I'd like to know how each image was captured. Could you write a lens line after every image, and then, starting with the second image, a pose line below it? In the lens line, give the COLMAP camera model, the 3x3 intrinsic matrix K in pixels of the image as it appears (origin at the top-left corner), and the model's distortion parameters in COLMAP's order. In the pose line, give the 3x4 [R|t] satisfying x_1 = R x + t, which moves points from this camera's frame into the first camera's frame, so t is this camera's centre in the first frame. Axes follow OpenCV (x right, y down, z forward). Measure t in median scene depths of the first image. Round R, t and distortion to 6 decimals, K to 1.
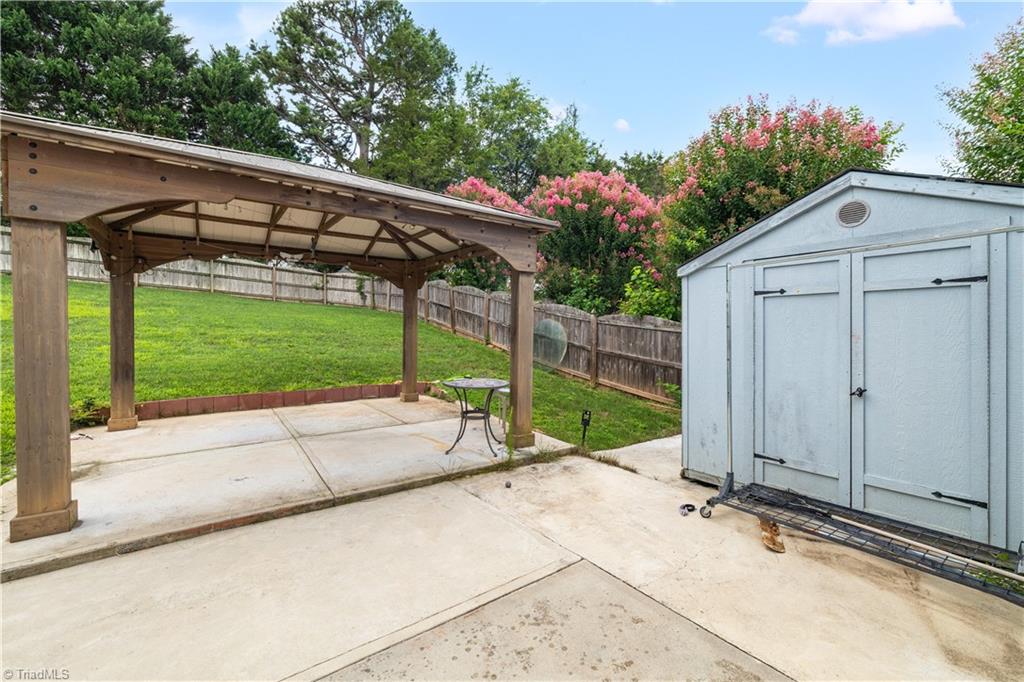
lens RADIAL K [[430.8, 0, 505.6], [0, 430.8, 330.9], [0, 0, 1]] dist [0.006143, -0.000873]
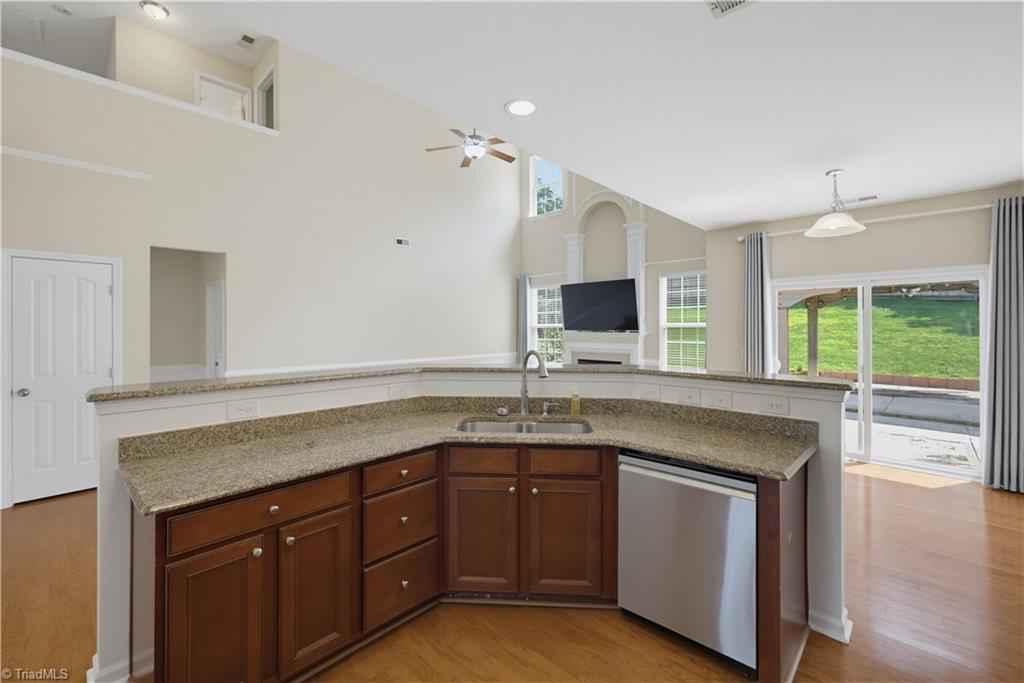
lens RADIAL K [[430.8, 0, 504.0], [0, 430.8, 325.2], [0, 0, 1]] dist [0.006143, -0.000873]
pose [[0.178321, -0.001318, -0.983971, 0.891766], [-0.000516, 0.999999, -0.001433, -0.046707], [0.983972, 0.000763, 0.178320, -0.832455]]
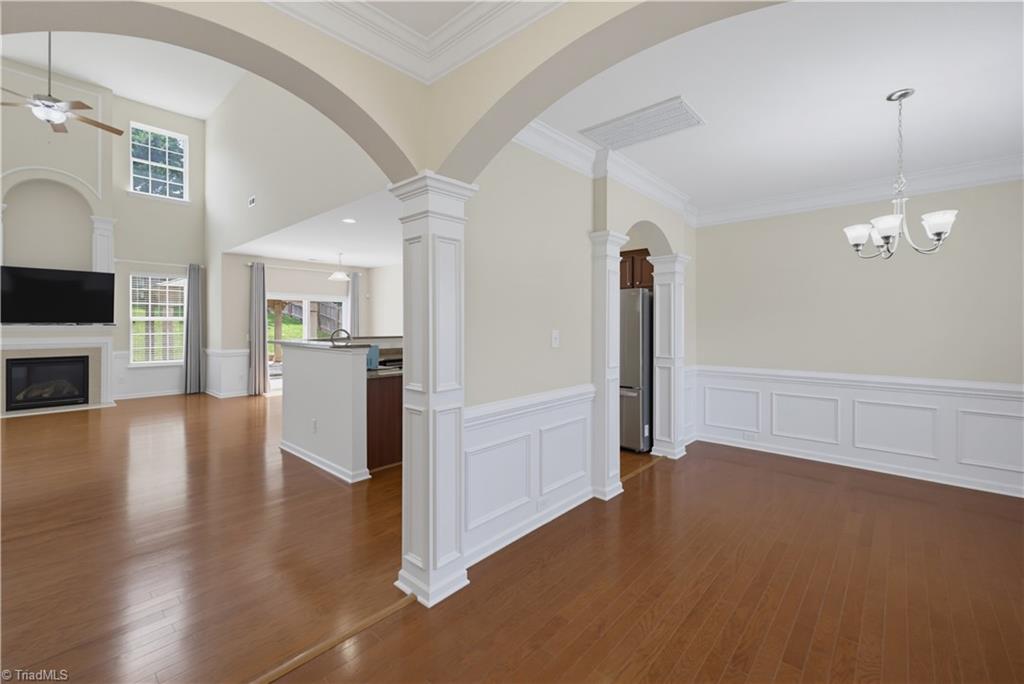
lens RADIAL K [[430.8, 0, 504.2], [0, 430.8, 324.8], [0, 0, 1]] dist [0.006143, -0.000873]
pose [[0.978904, 0.005091, 0.204259, 0.610953], [-0.005008, 0.999987, -0.000922, -0.033723], [-0.204262, -0.000120, 0.978916, -1.756389]]
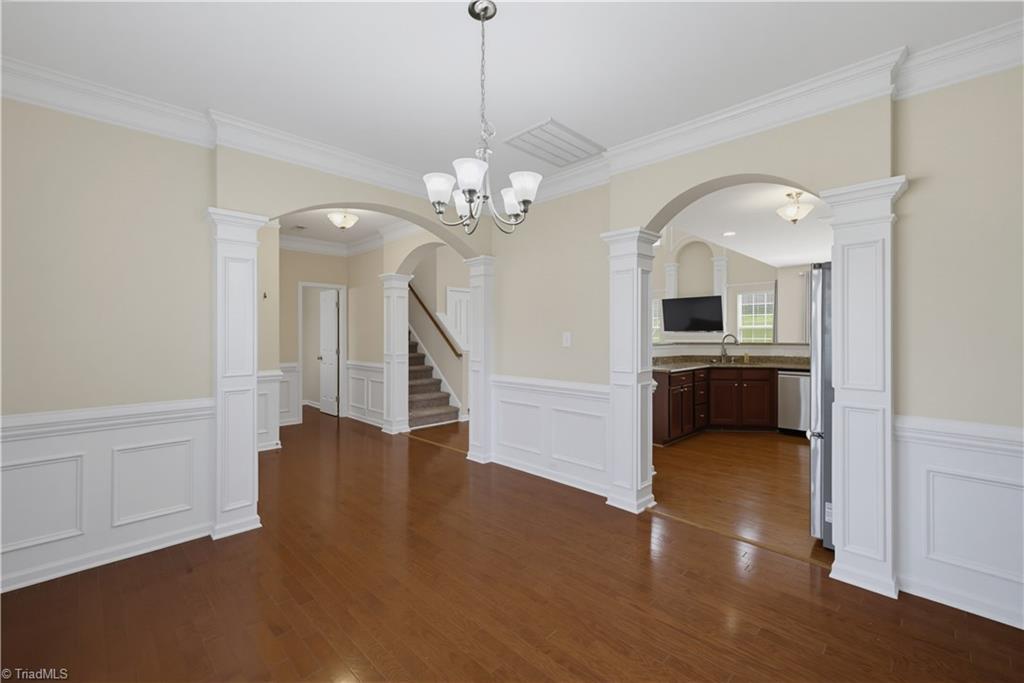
lens RADIAL K [[430.8, 0, 503.9], [0, 430.8, 331.5], [0, 0, 1]] dist [0.006143, -0.000873]
pose [[0.144233, -0.002336, -0.989541, 1.432488], [0.002191, 0.999996, -0.002042, -0.027484], [0.989541, -0.001873, 0.144237, -1.430783]]
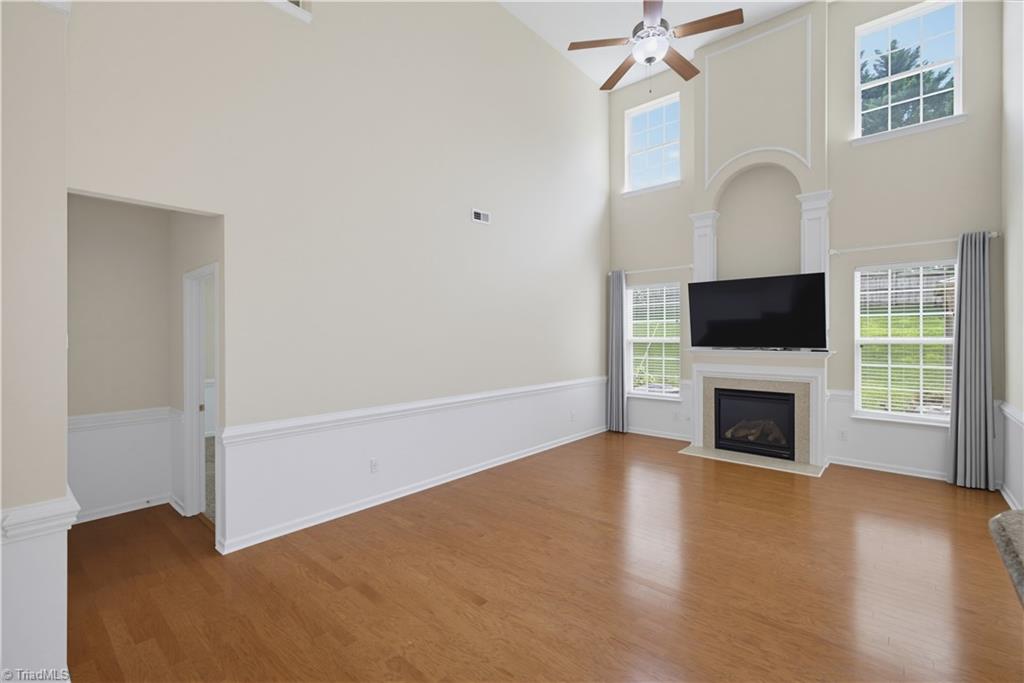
lens RADIAL K [[453.5, 0, 504.3], [0, 453.5, 338.5], [0, 0, 1]] dist [0.002657, 0.000867]
pose [[0.222457, 0.003930, -0.974935, 0.463675], [0.000584, 0.999991, 0.004164, -0.057265], [0.974942, -0.001496, 0.222453, -1.056111]]
